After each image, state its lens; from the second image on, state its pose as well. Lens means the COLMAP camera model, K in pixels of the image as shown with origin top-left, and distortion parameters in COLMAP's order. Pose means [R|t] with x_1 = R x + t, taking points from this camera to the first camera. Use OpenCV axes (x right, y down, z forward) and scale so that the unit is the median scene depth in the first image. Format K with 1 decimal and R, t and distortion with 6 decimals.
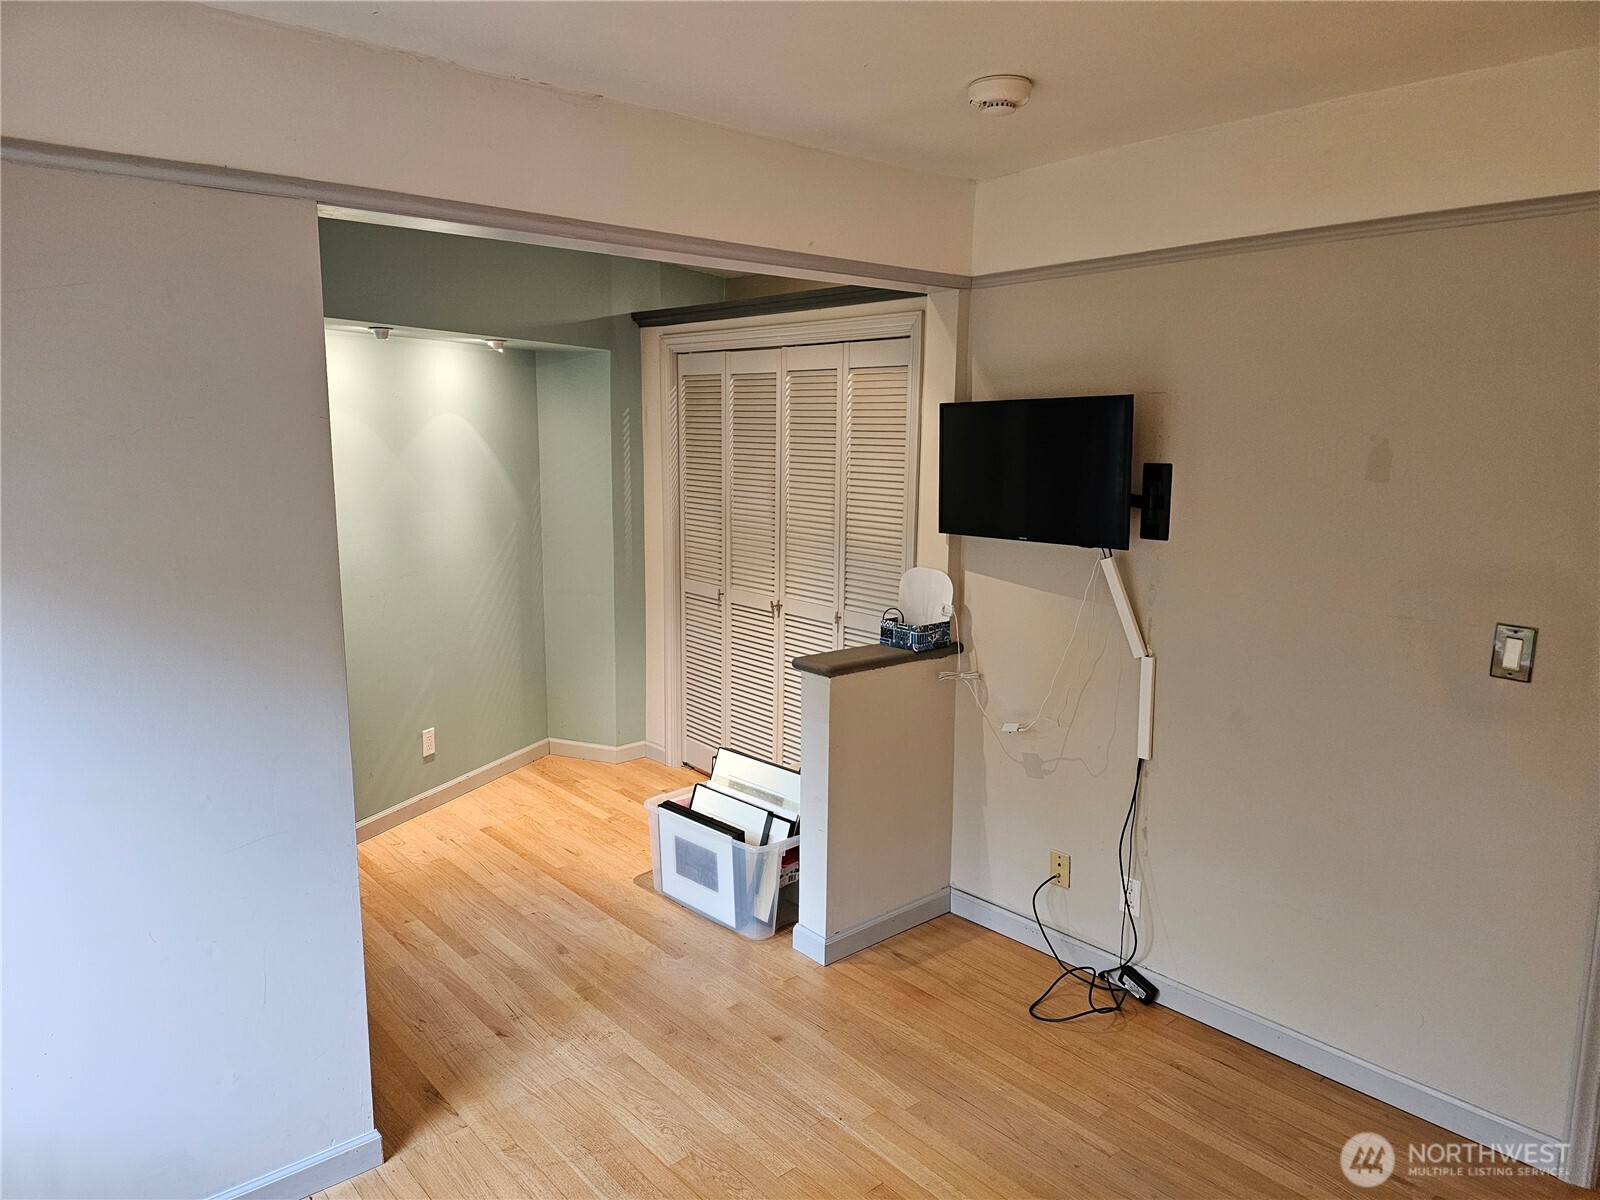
lens RADIAL K [[1079.6, 0, 799.4], [0, 1079.6, 599.5], [0, 0, 1]] dist [0.062169, -0.051004]
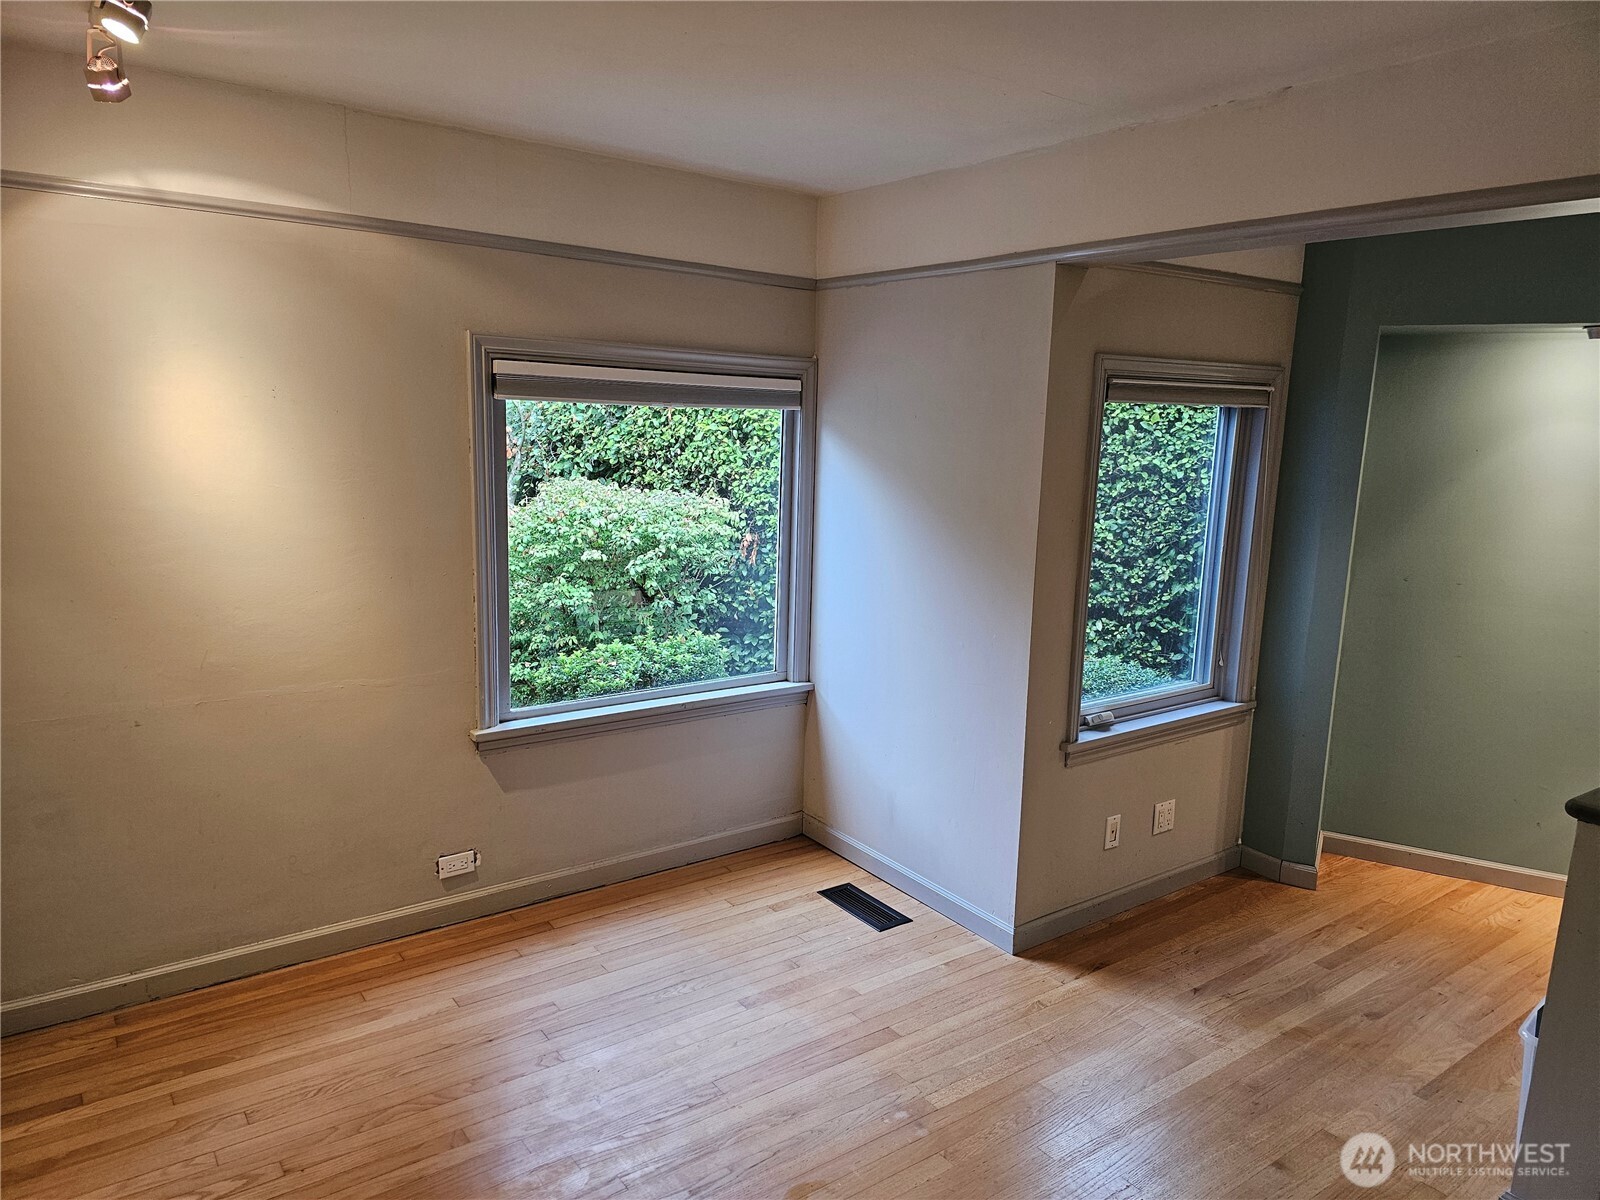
lens RADIAL K [[1079.6, 0, 800.0], [0, 1079.6, 600.6], [0, 0, 1]] dist [0.062169, -0.051004]
pose [[-0.085445, 0.160101, -0.983395, 0.682225], [-0.194590, 0.965317, 0.174066, -0.075012], [0.977156, 0.206232, -0.051328, 0.538553]]
